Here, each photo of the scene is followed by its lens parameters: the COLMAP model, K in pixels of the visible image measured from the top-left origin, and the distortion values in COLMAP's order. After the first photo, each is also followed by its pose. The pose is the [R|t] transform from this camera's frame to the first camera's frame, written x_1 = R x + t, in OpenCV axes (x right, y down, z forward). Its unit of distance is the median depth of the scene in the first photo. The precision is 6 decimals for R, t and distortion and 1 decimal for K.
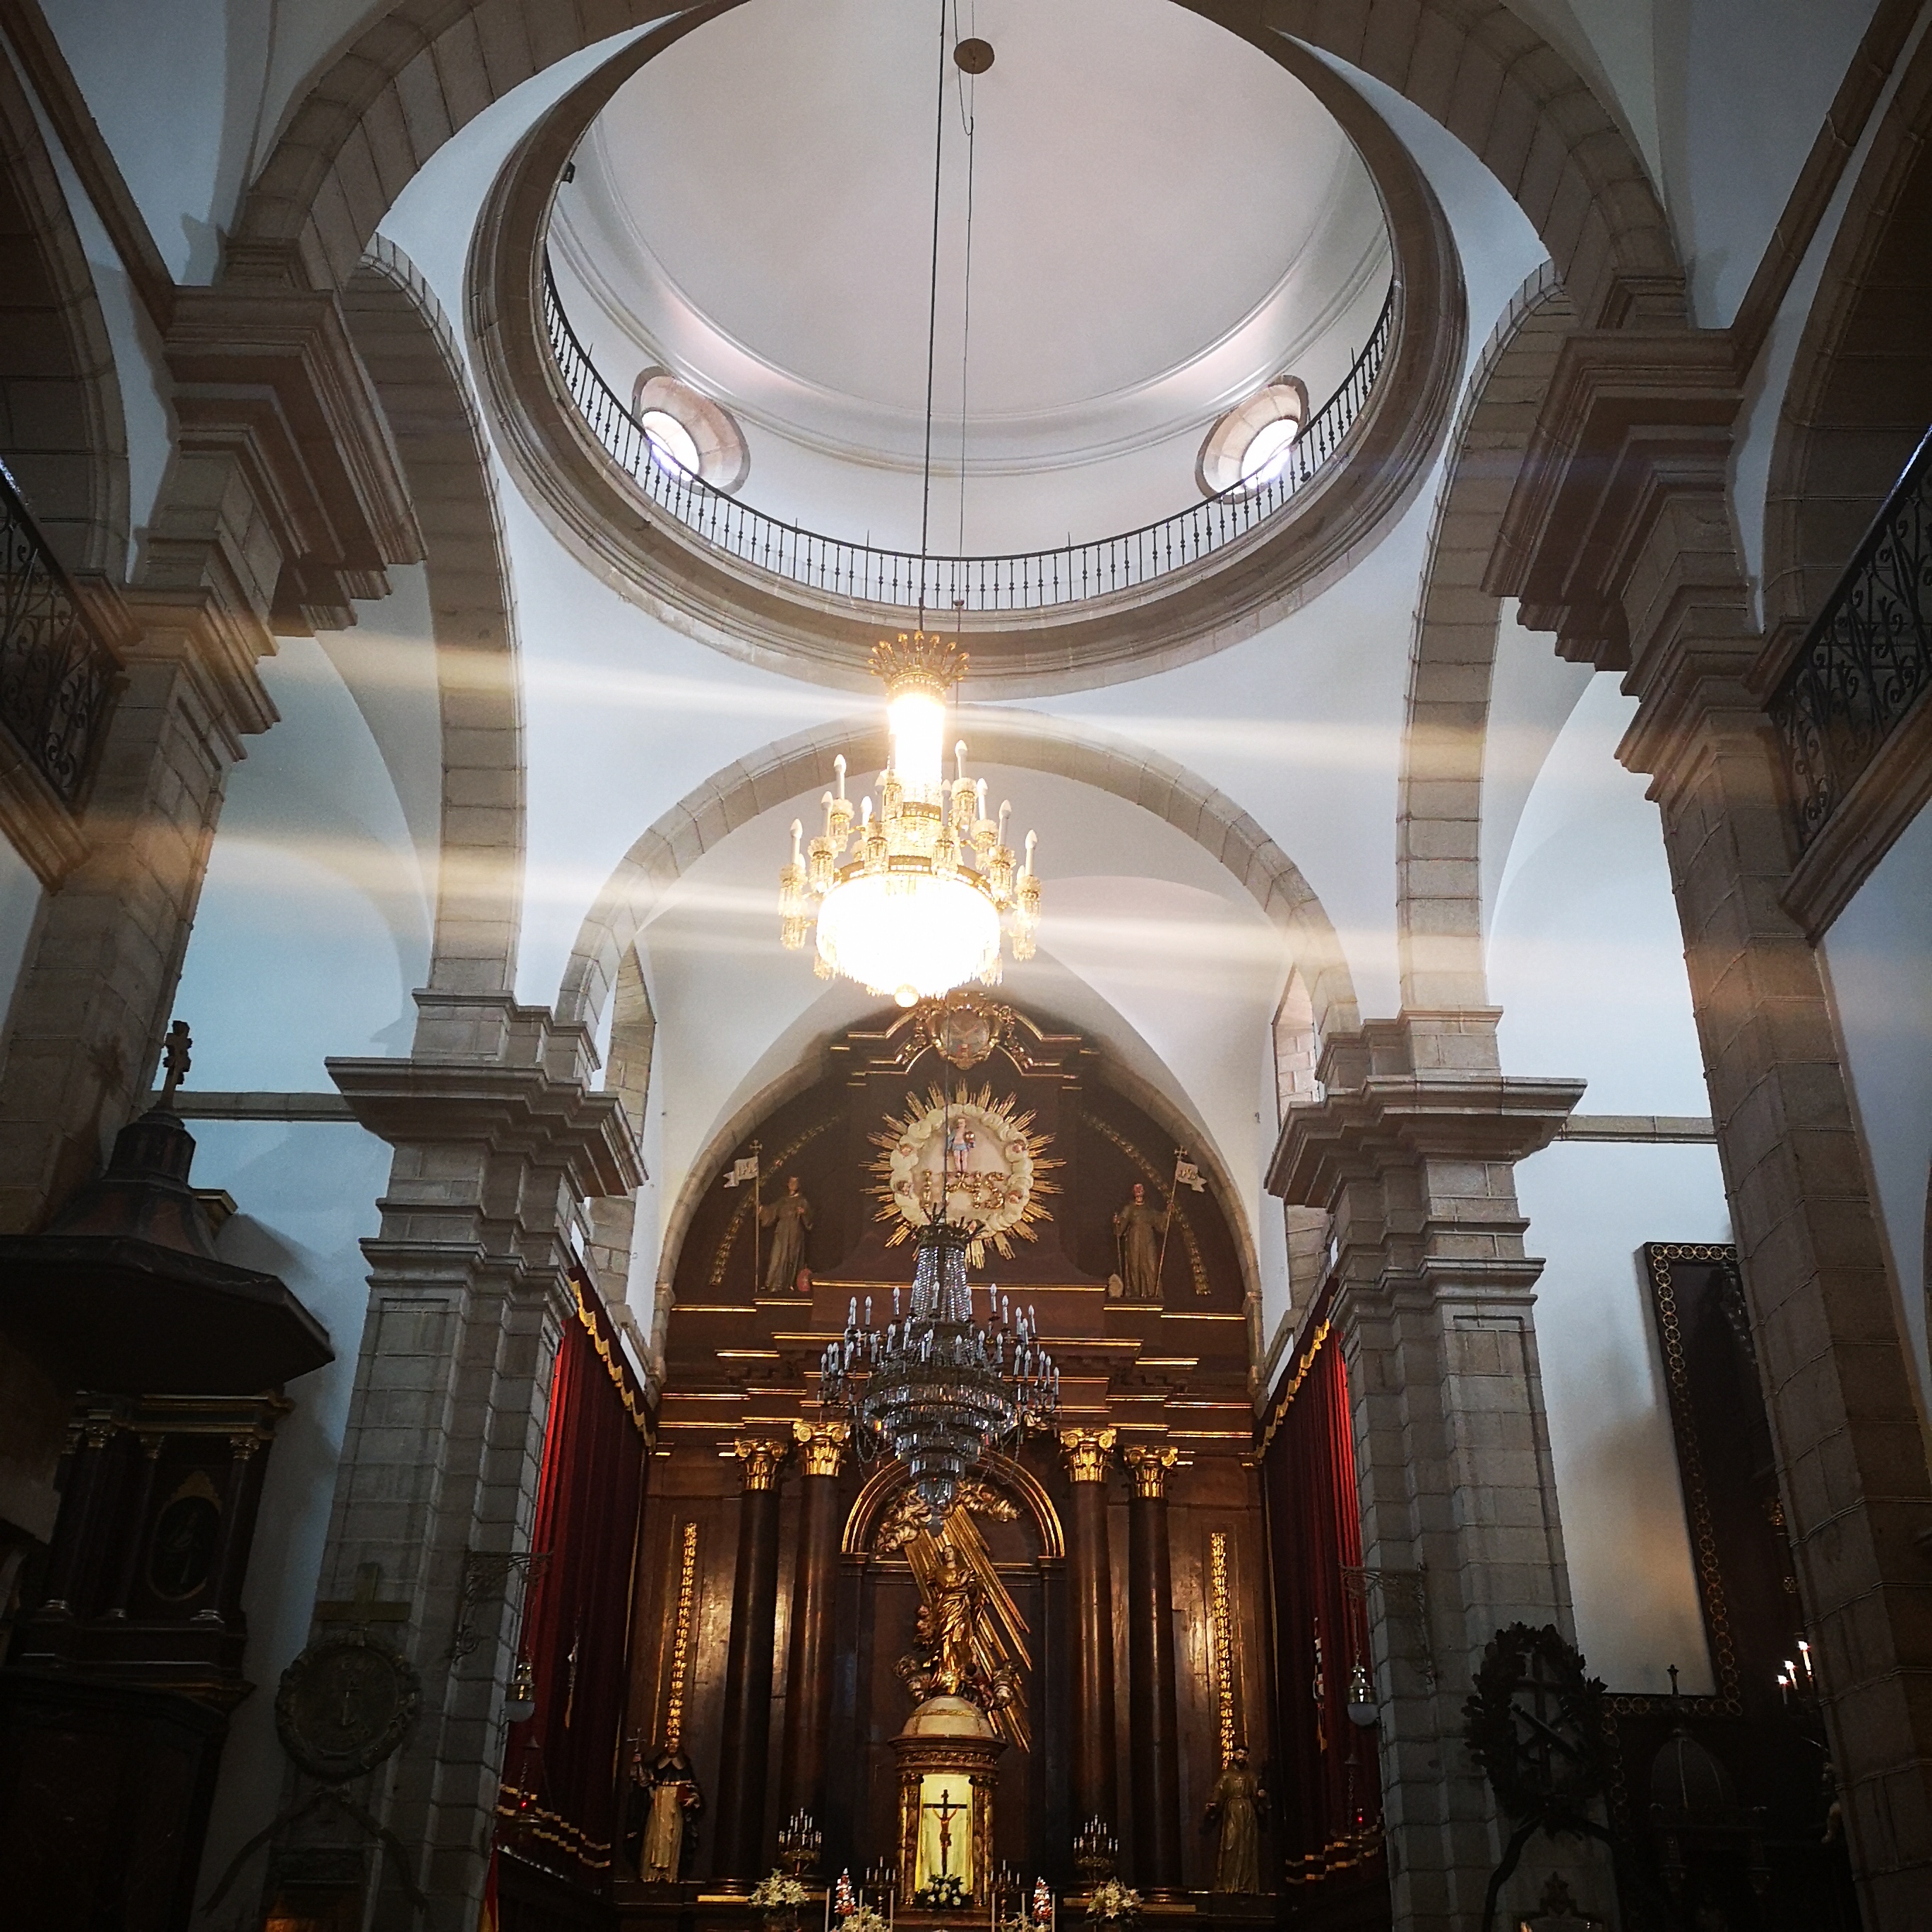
lens RADIAL K [[1964.6, 0, 966.0], [0, 1964.6, 966.0], [0, 0, 1]] dist [0.077492, -0.069559]
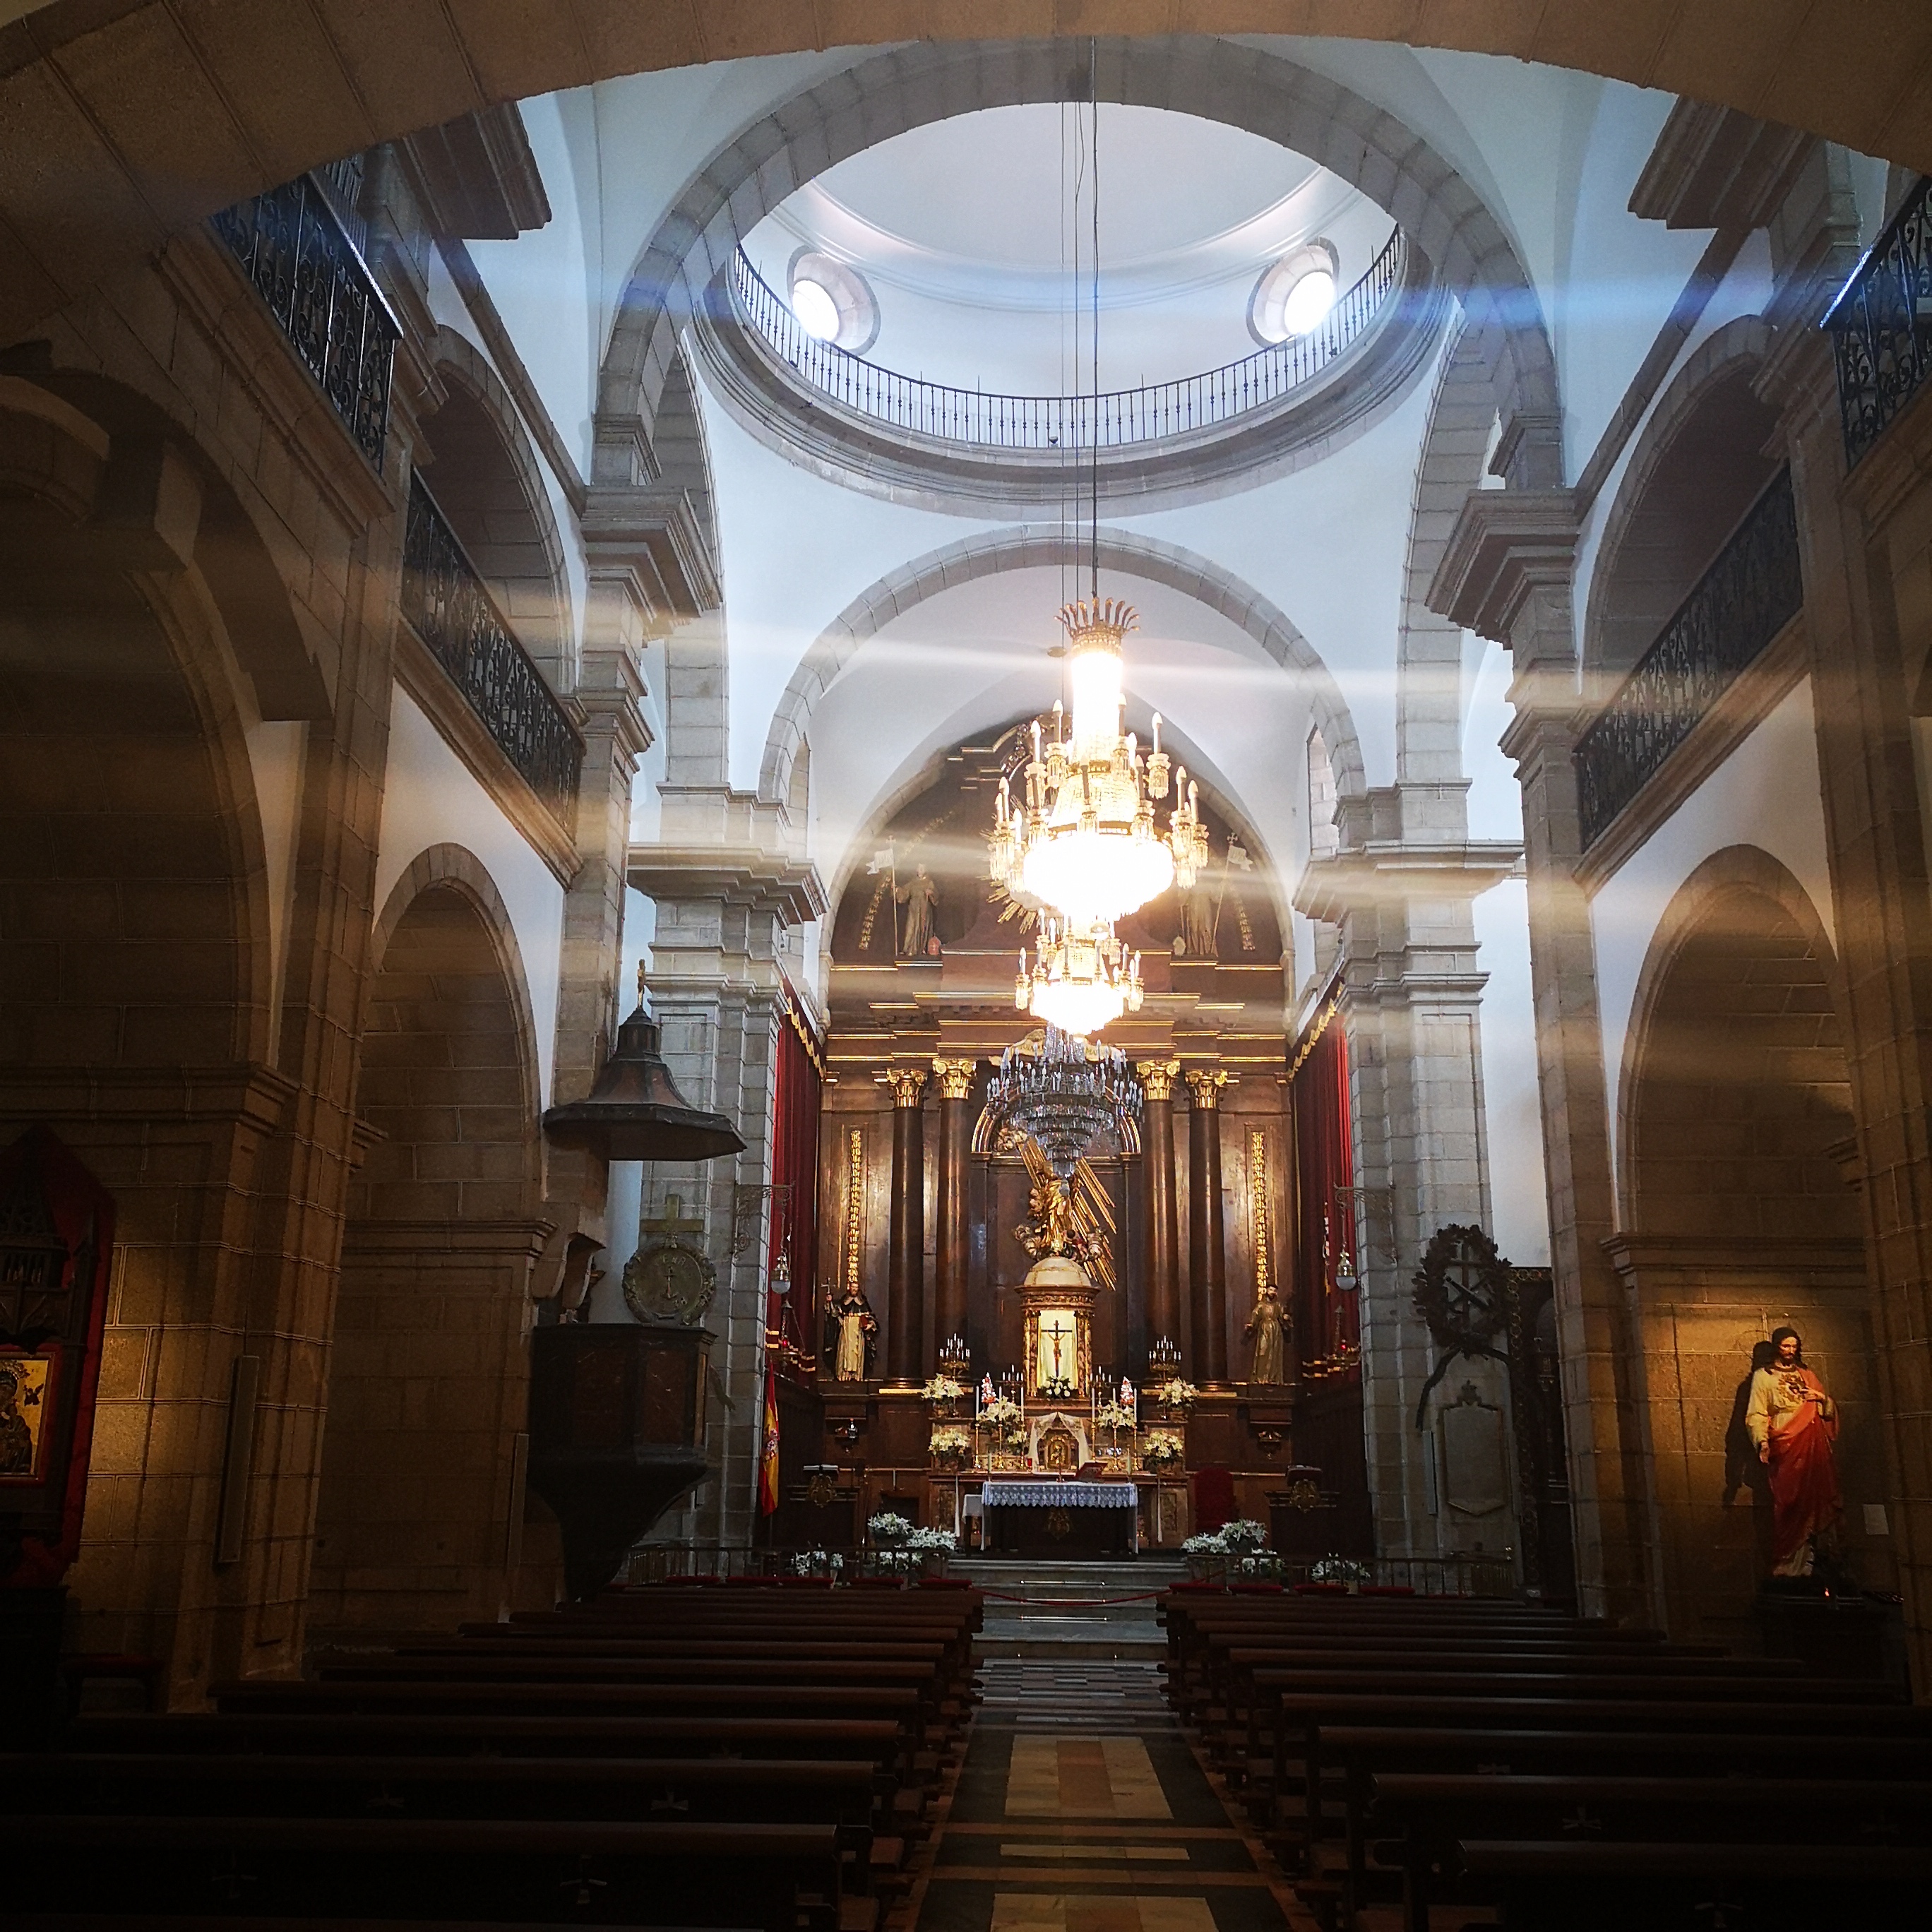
lens RADIAL K [[1964.6, 0, 966.0], [0, 1964.6, 966.0], [0, 0, 1]] dist [0.077492, -0.069559]
pose [[0.999236, -0.018241, -0.034569, -0.022359], [0.025939, 0.971070, 0.237382, -0.162777], [0.029239, -0.238097, 0.970801, -0.296017]]
